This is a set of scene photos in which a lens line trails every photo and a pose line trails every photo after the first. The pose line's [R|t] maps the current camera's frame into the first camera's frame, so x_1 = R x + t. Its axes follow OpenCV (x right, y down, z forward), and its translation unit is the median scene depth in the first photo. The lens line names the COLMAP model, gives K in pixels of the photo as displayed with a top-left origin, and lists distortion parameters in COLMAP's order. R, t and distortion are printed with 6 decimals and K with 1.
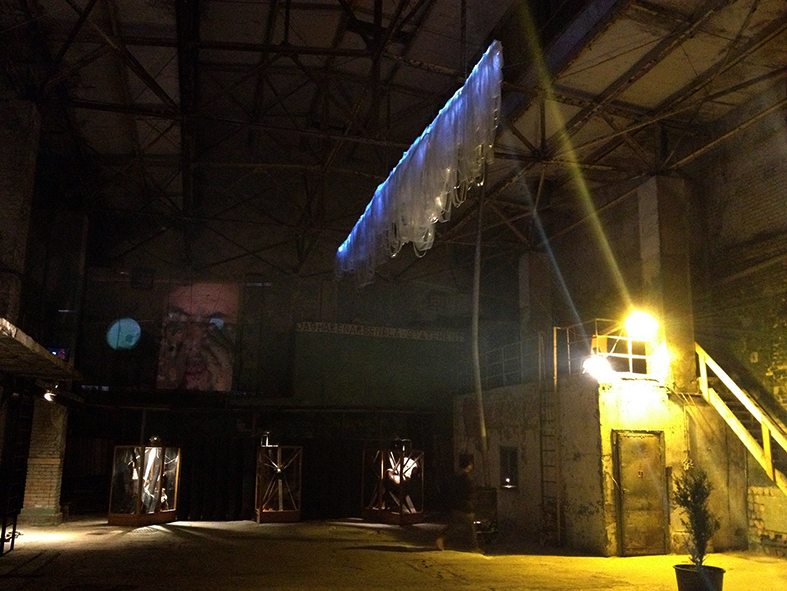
lens RADIAL K [[787.9, 0, 393.5], [0, 787.9, 295.5], [0, 0, 1]] dist [0.159098, -0.266877]
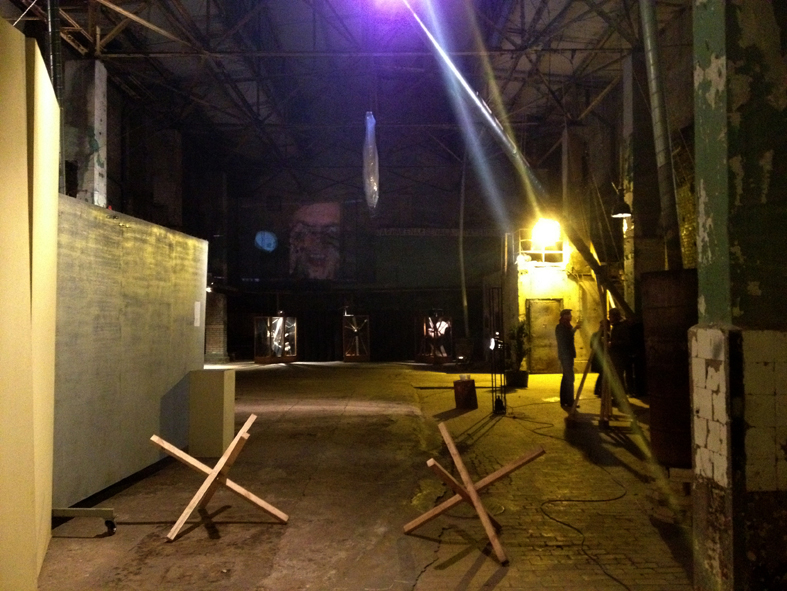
lens RADIAL K [[787.9, 0, 393.5], [0, 787.9, 295.5], [0, 0, 1]] dist [0.159098, -0.266877]
pose [[0.967819, -0.031817, -0.249627, 0.319838], [0.071064, 0.986155, 0.149827, -0.073891], [0.241404, -0.162745, 0.956681, -0.450123]]
